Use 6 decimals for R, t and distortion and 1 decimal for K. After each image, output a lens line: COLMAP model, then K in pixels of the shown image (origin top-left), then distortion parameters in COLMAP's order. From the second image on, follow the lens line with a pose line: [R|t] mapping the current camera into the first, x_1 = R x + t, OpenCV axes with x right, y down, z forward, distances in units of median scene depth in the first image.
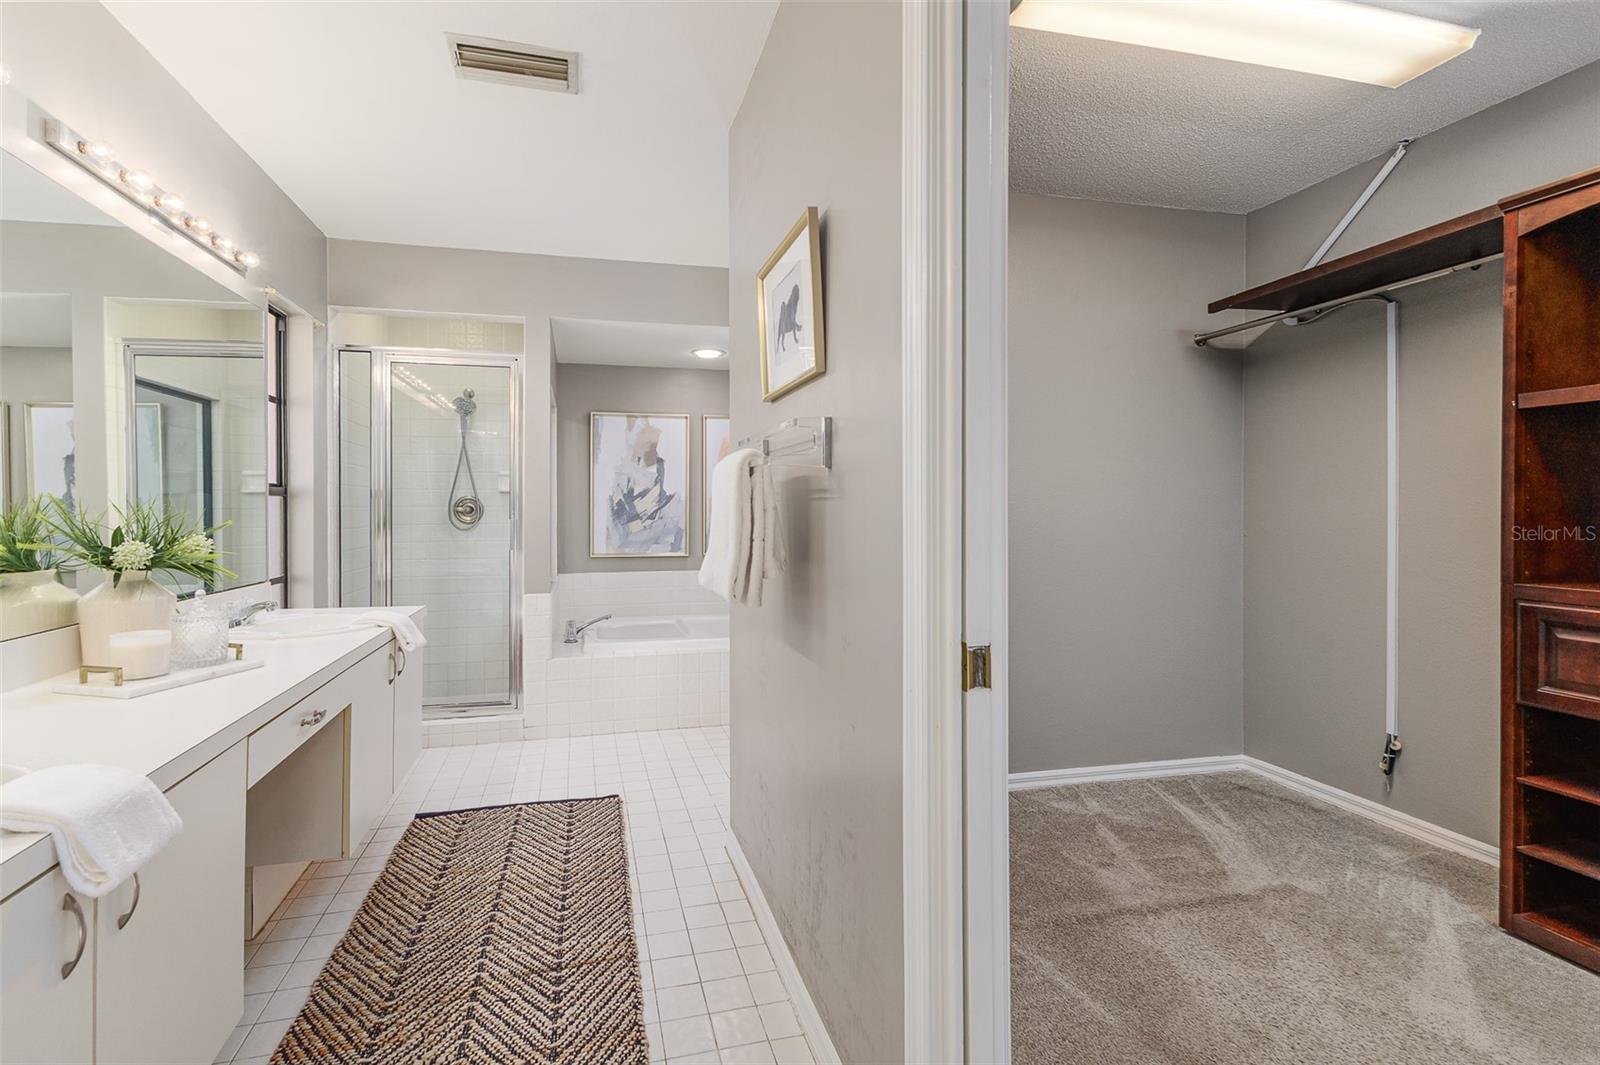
lens RADIAL K [[702.3, 0, 741.3], [0, 702.3, 510.7], [0, 0, 1]] dist [0.010672, -0.003615]
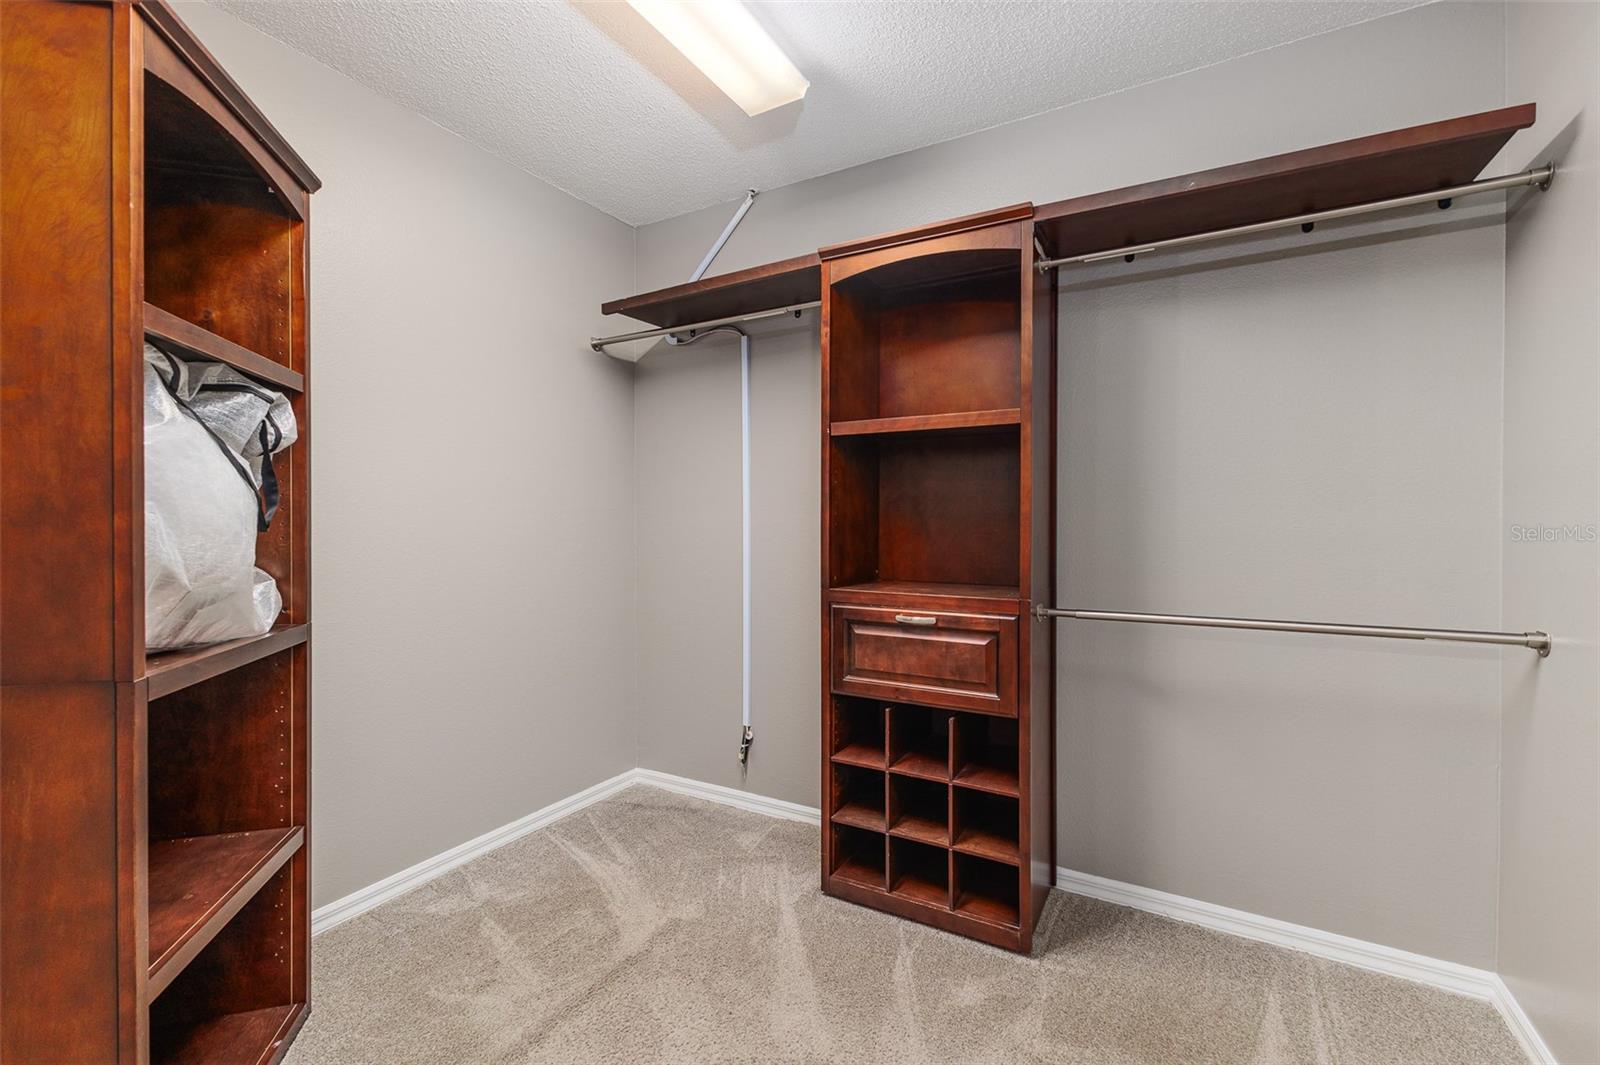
lens RADIAL K [[702.3, 0, 787.9], [0, 702.3, 528.9], [0, 0, 1]] dist [0.010672, -0.003615]
pose [[0.680038, -0.012170, 0.733076, 0.183479], [0.004774, 0.999915, 0.012171, -0.006756], [-0.733161, -0.004777, 0.680038, 0.235659]]
